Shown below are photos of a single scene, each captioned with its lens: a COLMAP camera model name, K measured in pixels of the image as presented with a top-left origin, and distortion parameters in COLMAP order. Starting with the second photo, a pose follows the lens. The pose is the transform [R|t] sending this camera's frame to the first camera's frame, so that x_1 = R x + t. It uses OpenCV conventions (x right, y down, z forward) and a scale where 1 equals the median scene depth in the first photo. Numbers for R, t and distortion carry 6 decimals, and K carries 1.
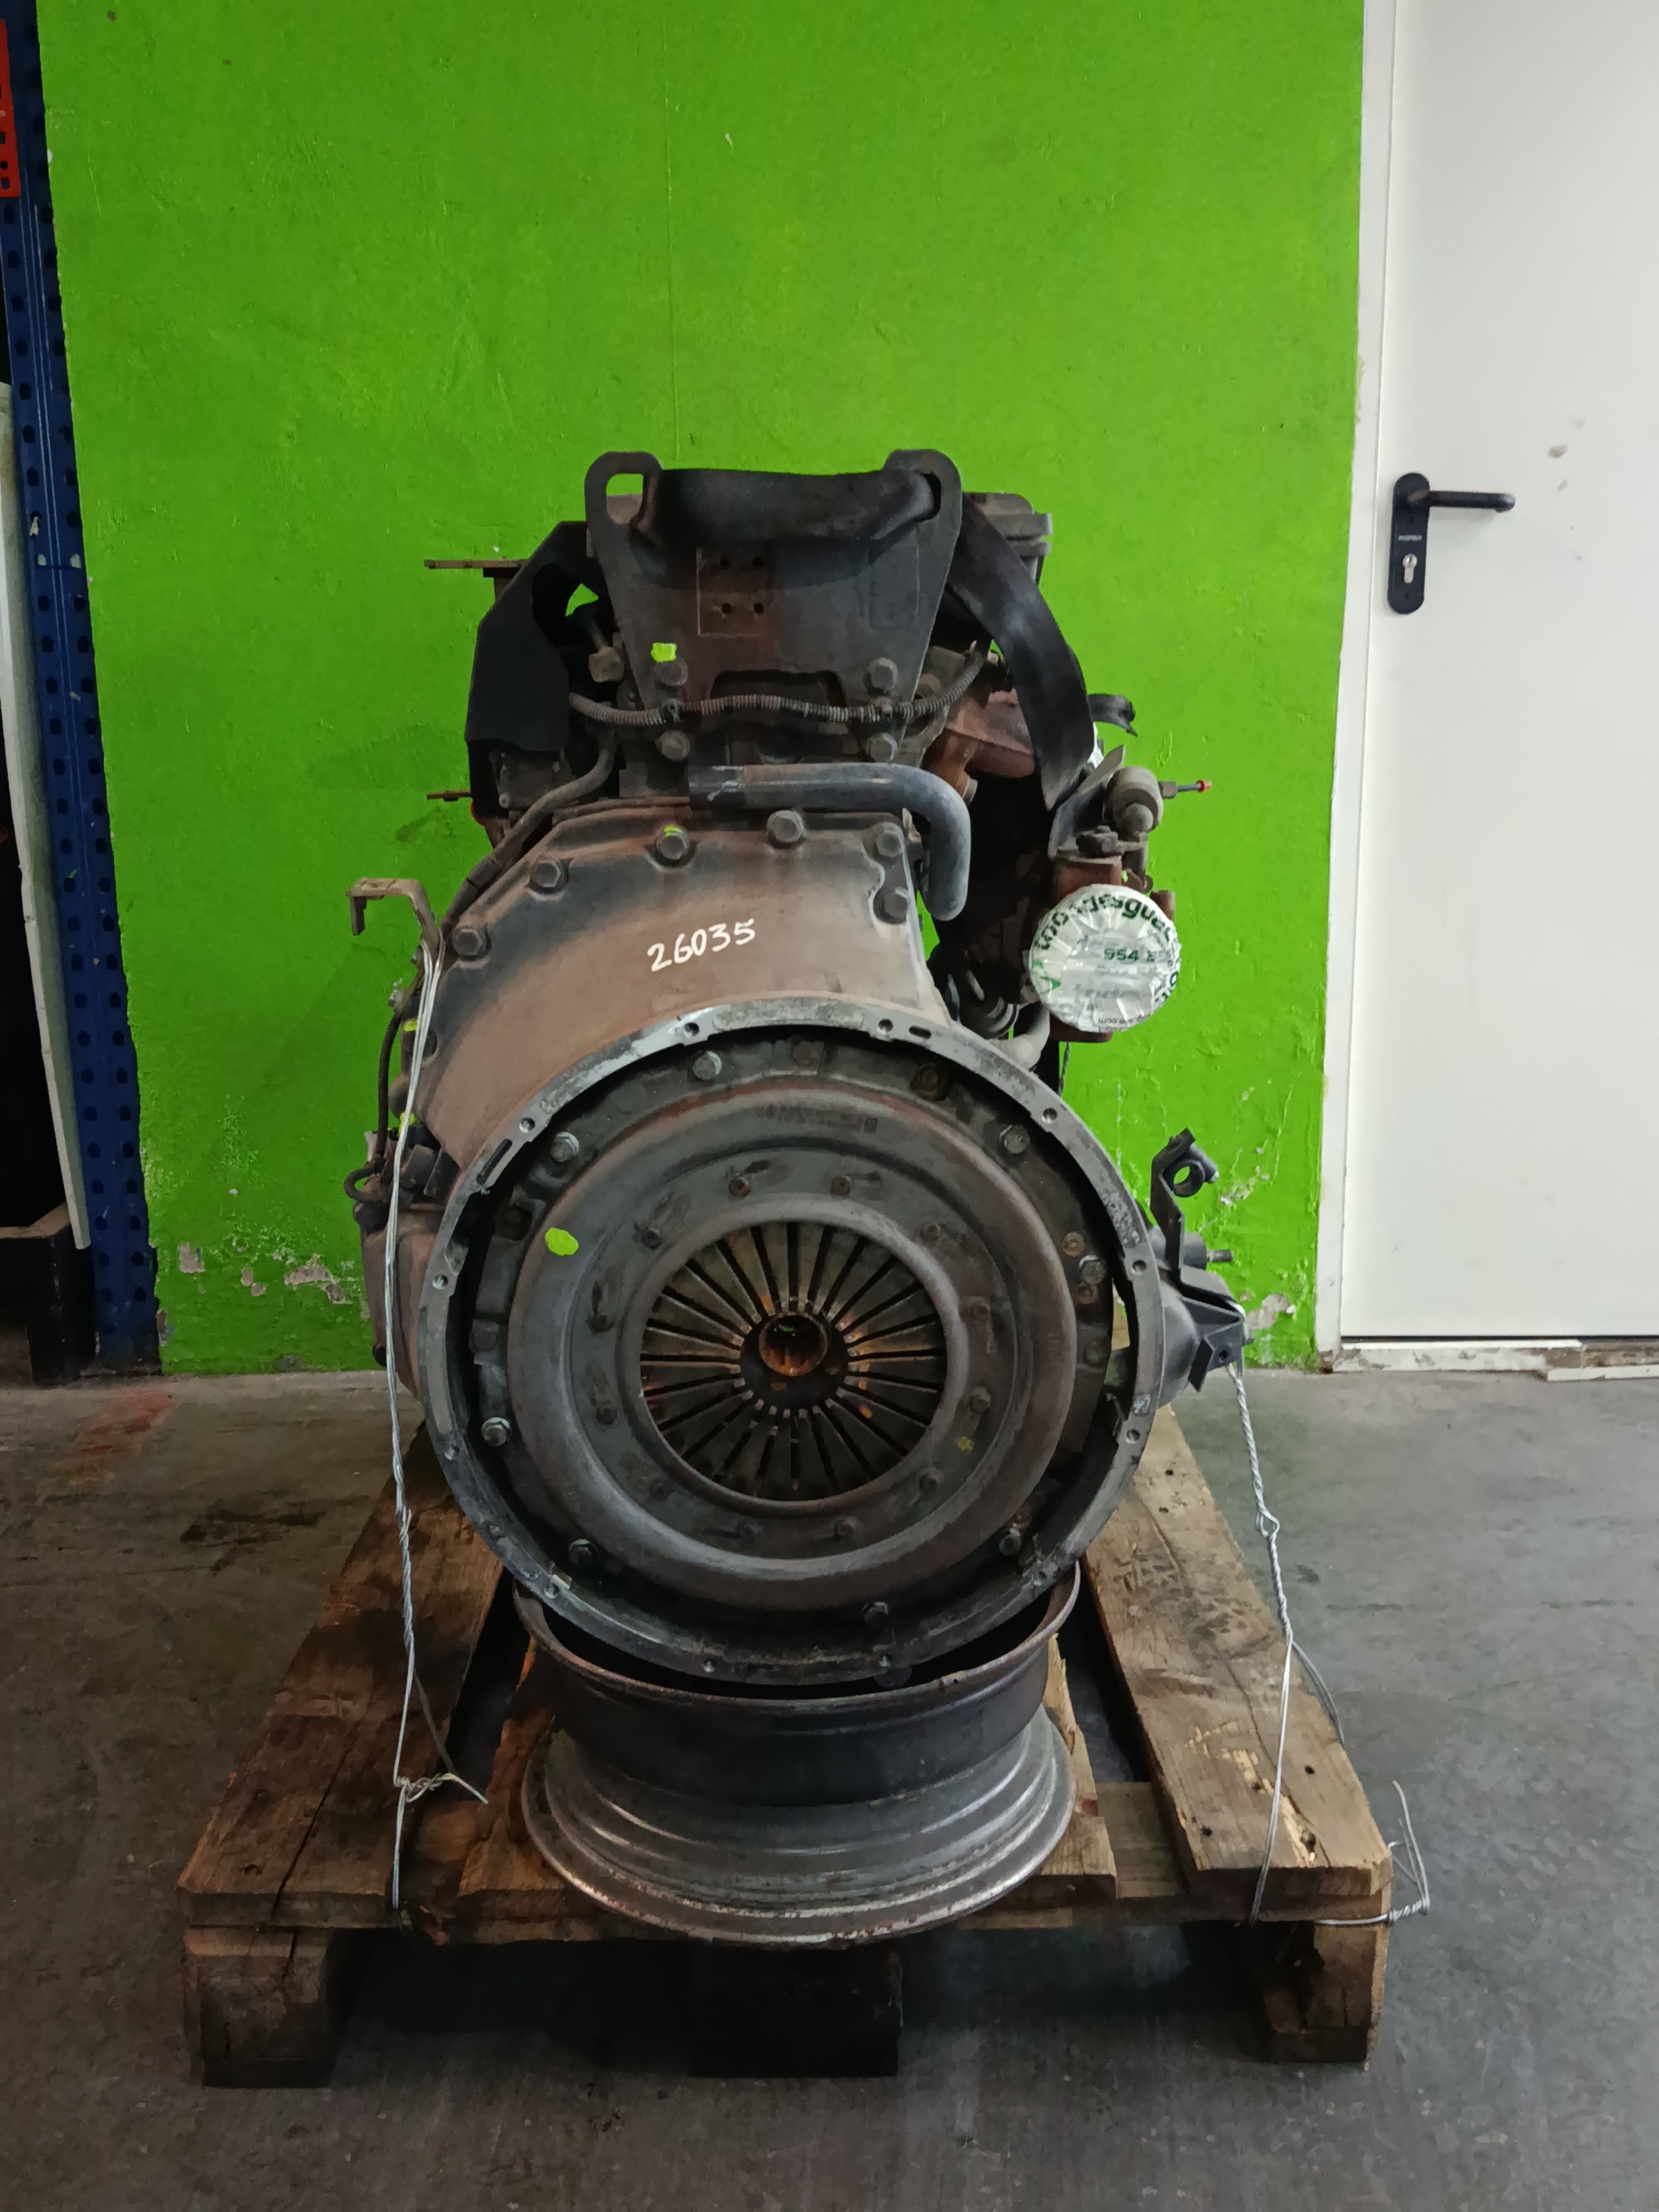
lens RADIAL K [[1952.7, 0, 822.6], [0, 1952.7, 1104.9], [0, 0, 1]] dist [-0.000056, -0.003848]
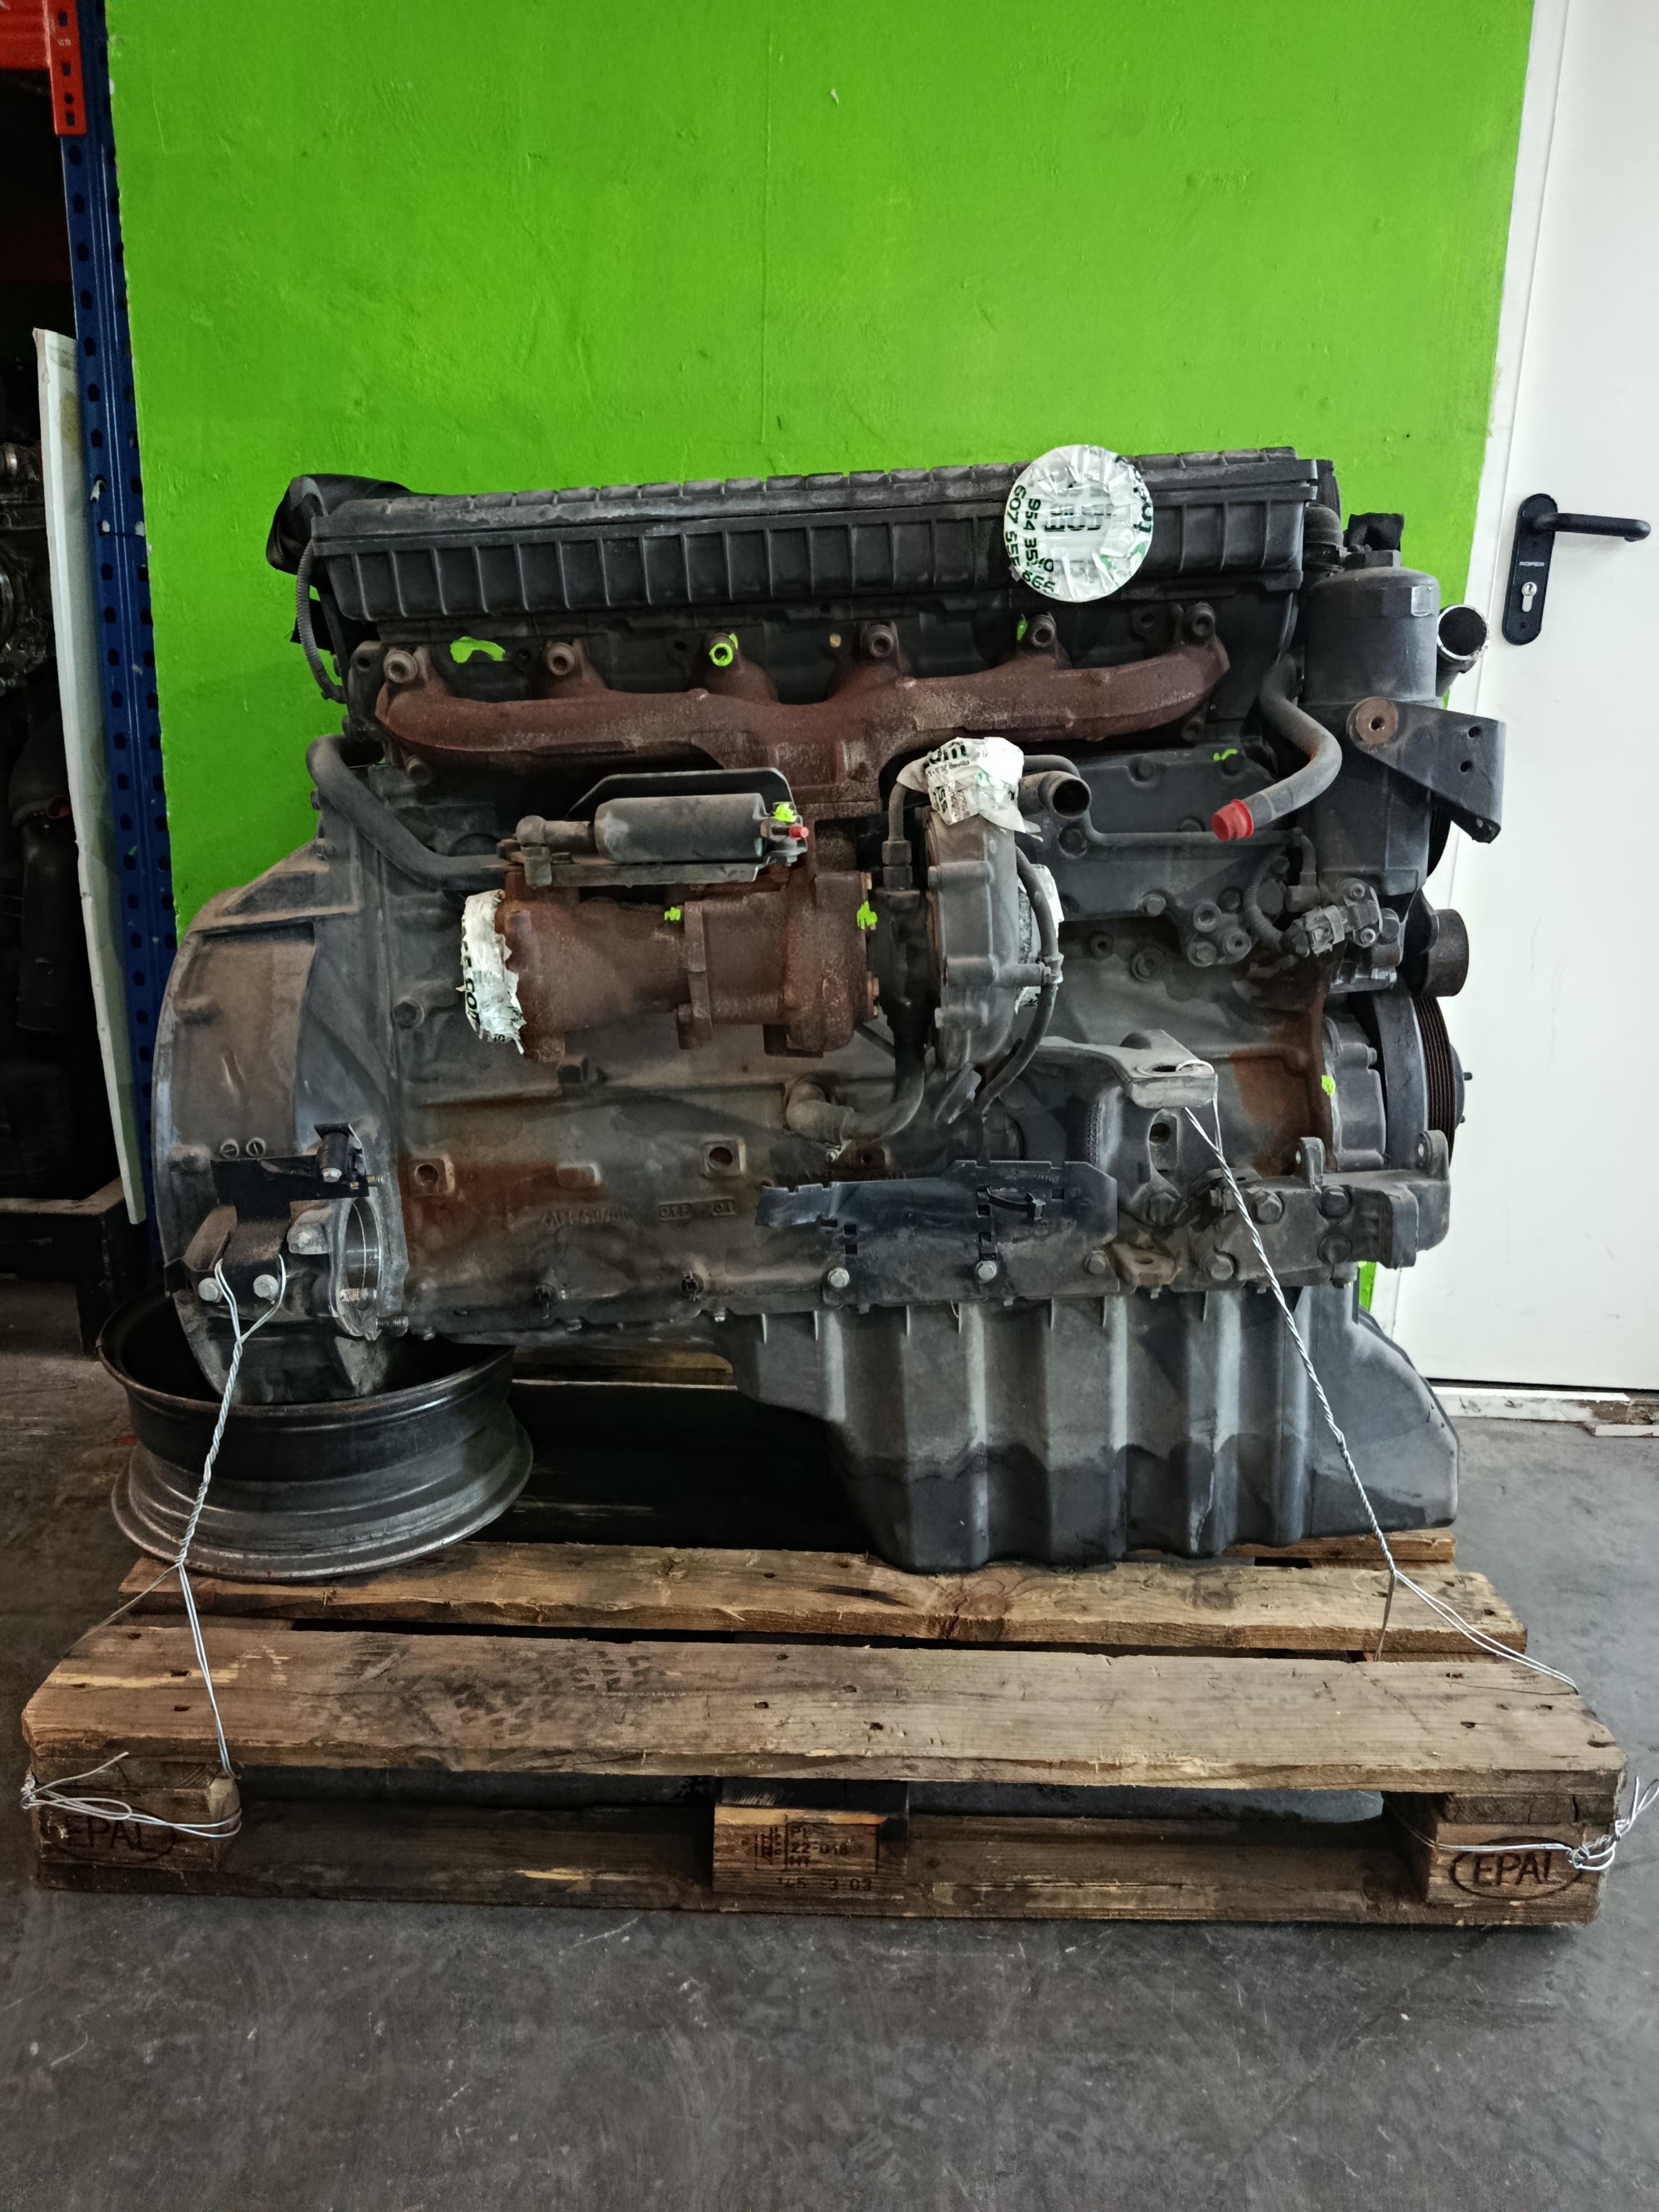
lens RADIAL K [[1568.0, 0, 819.5], [0, 1568.0, 1101.8], [0, 0, 1]] dist [-0.011902, -0.002060]
pose [[0.998217, 0.052815, -0.027796, -0.009040], [-0.051391, 0.997441, 0.049694, -0.051240], [0.030349, -0.048177, 0.998378, 0.225615]]
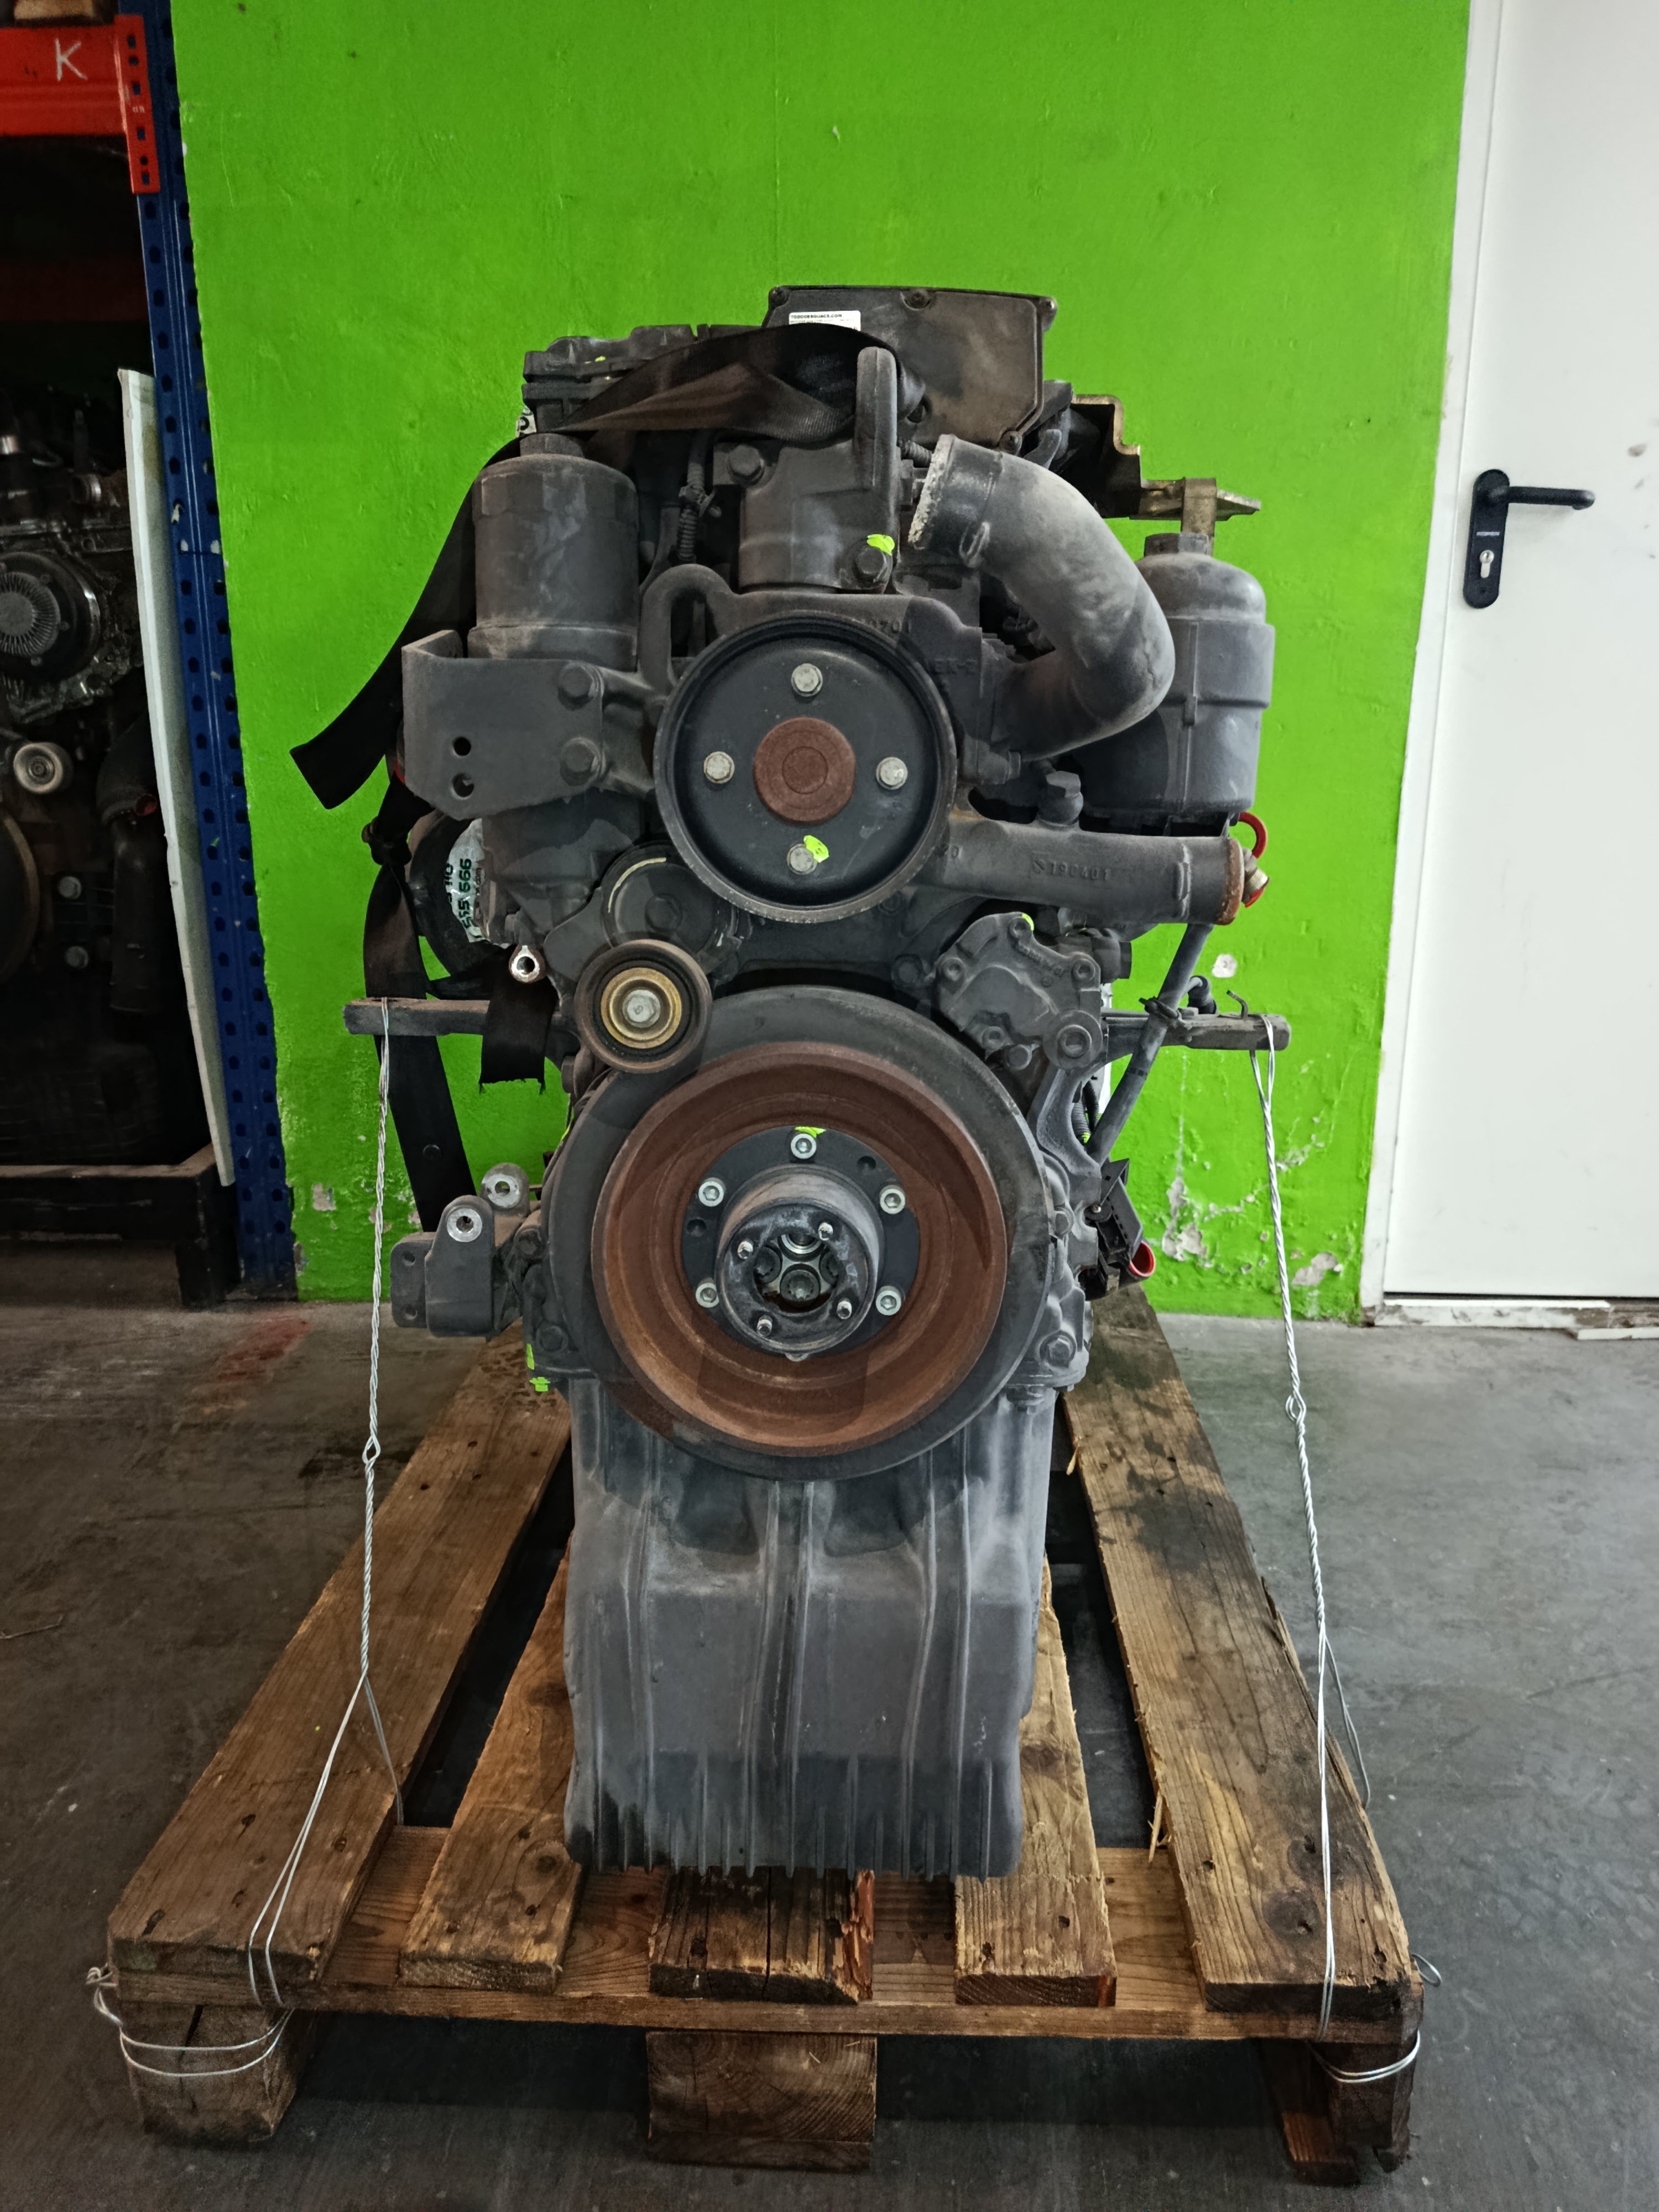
lens RADIAL K [[1568.0, 0, 821.1], [0, 1568.0, 1104.7], [0, 0, 1]] dist [-0.011902, -0.002060]
pose [[0.999022, 0.021168, -0.038820, -0.013209], [-0.019164, 0.998500, 0.051280, -0.025264], [0.039847, -0.050486, 0.997930, 0.149675]]
